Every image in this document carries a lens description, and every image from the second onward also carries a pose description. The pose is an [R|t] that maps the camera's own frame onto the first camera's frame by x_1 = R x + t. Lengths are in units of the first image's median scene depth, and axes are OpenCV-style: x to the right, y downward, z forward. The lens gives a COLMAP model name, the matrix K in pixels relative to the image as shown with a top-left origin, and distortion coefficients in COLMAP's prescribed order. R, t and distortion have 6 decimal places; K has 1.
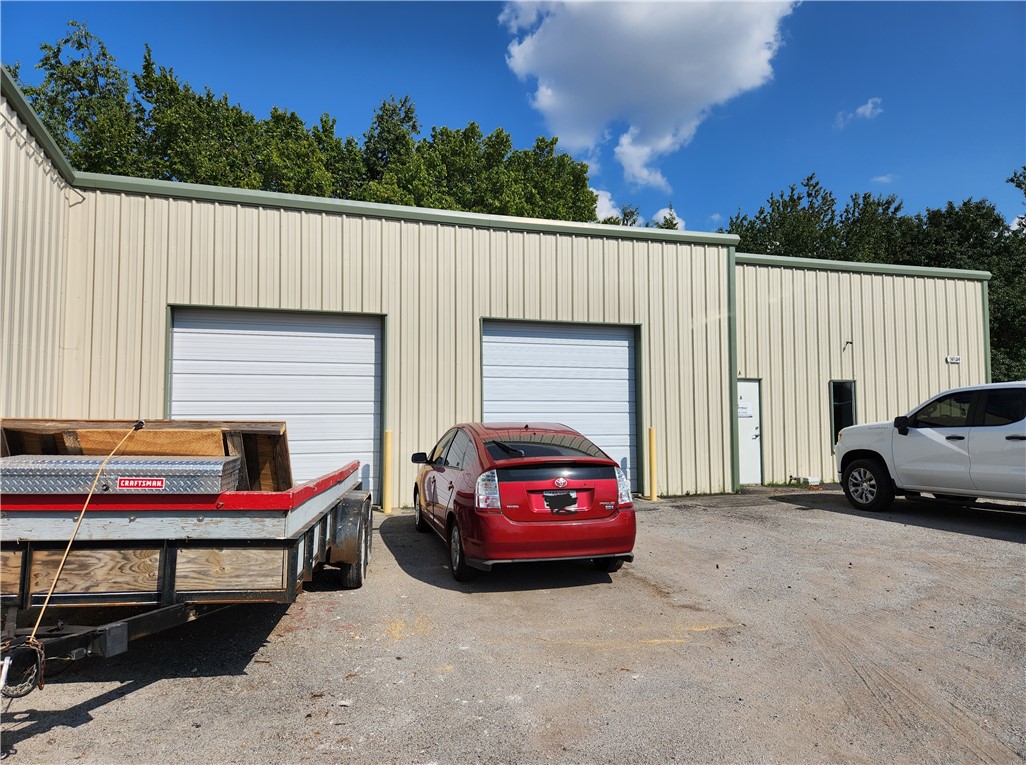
lens RADIAL K [[682.6, 0, 522.6], [0, 682.6, 385.2], [0, 0, 1]] dist [0.081010, -0.073302]
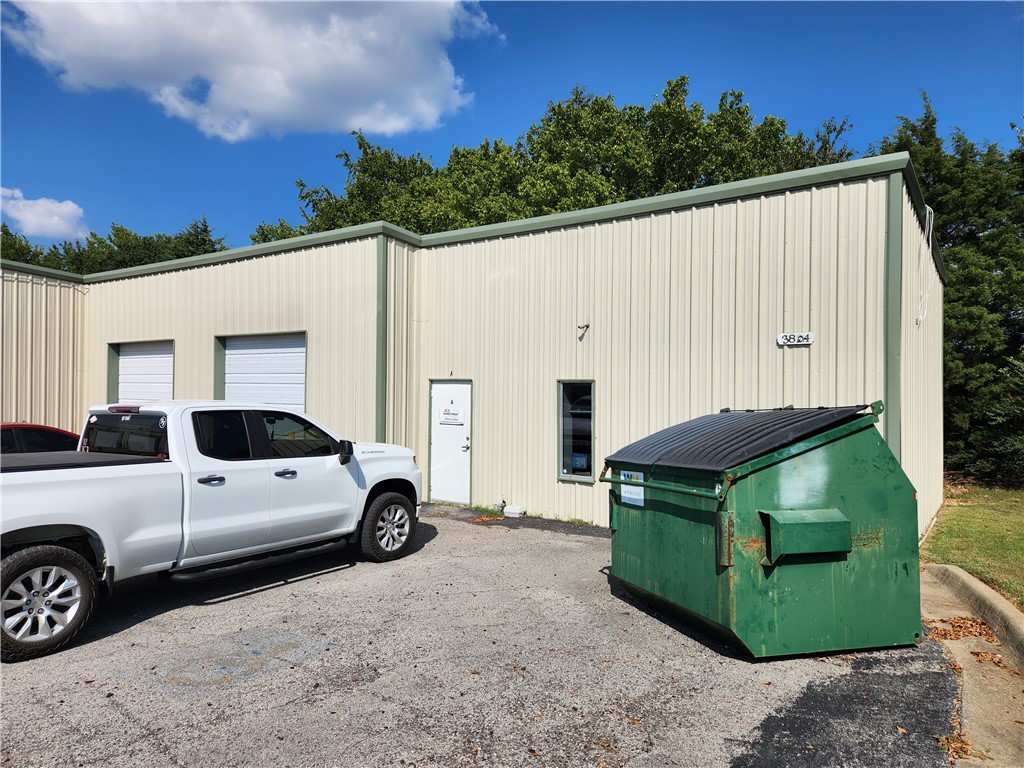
lens RADIAL K [[681.3, 0, 521.6], [0, 681.3, 386.7], [0, 0, 1]] dist [0.081010, -0.073302]
pose [[0.585381, 0.001938, -0.810756, 1.045237], [0.016091, 0.999772, 0.014008, -0.011460], [0.810598, -0.021246, 0.585217, 0.572333]]
